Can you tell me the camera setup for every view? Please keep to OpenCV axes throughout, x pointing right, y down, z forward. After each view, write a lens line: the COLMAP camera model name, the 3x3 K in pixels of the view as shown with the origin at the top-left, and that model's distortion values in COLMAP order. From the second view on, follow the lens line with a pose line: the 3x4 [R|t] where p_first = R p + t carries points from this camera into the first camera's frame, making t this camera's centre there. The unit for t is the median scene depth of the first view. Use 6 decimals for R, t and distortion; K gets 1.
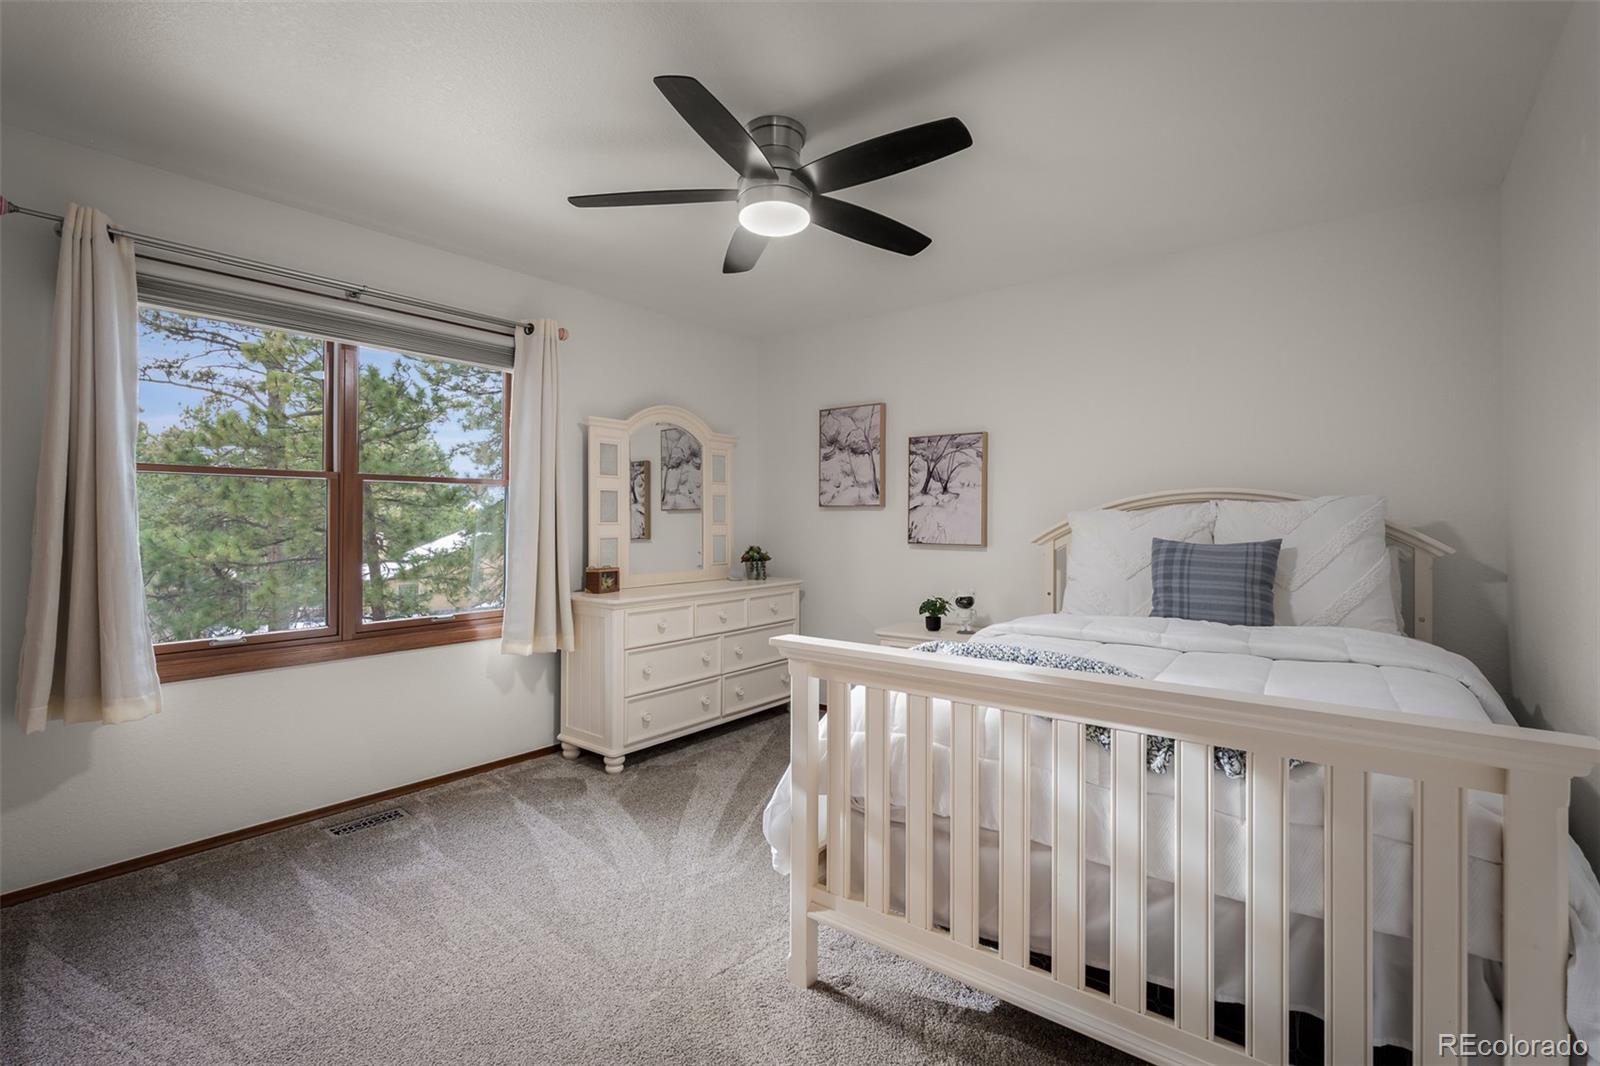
lens RADIAL K [[719.5, 0, 797.8], [0, 719.5, 523.7], [0, 0, 1]] dist [-0.003762, 0.000924]
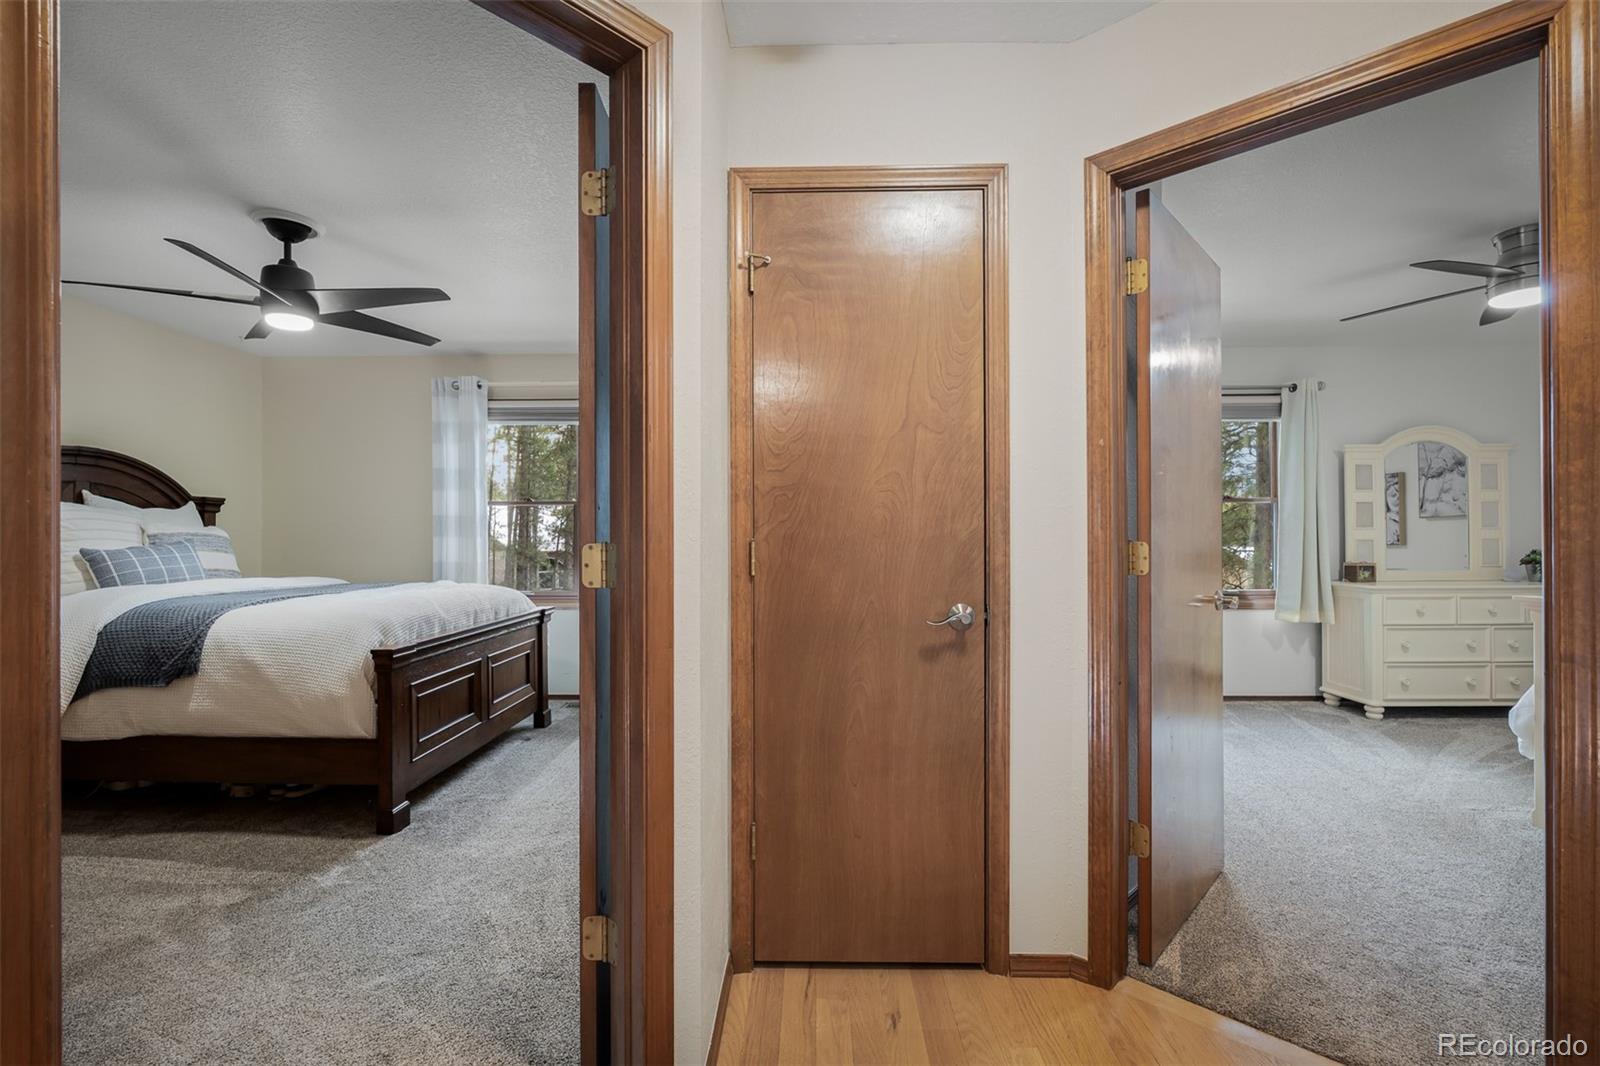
lens RADIAL K [[719.5, 0, 789.8], [0, 719.5, 535.6], [0, 0, 1]] dist [-0.003762, 0.000924]
pose [[0.615258, -0.009365, -0.788270, 0.112051], [0.003467, 0.999952, -0.009173, 0.021466], [0.788318, 0.002911, 0.615261, -0.586319]]
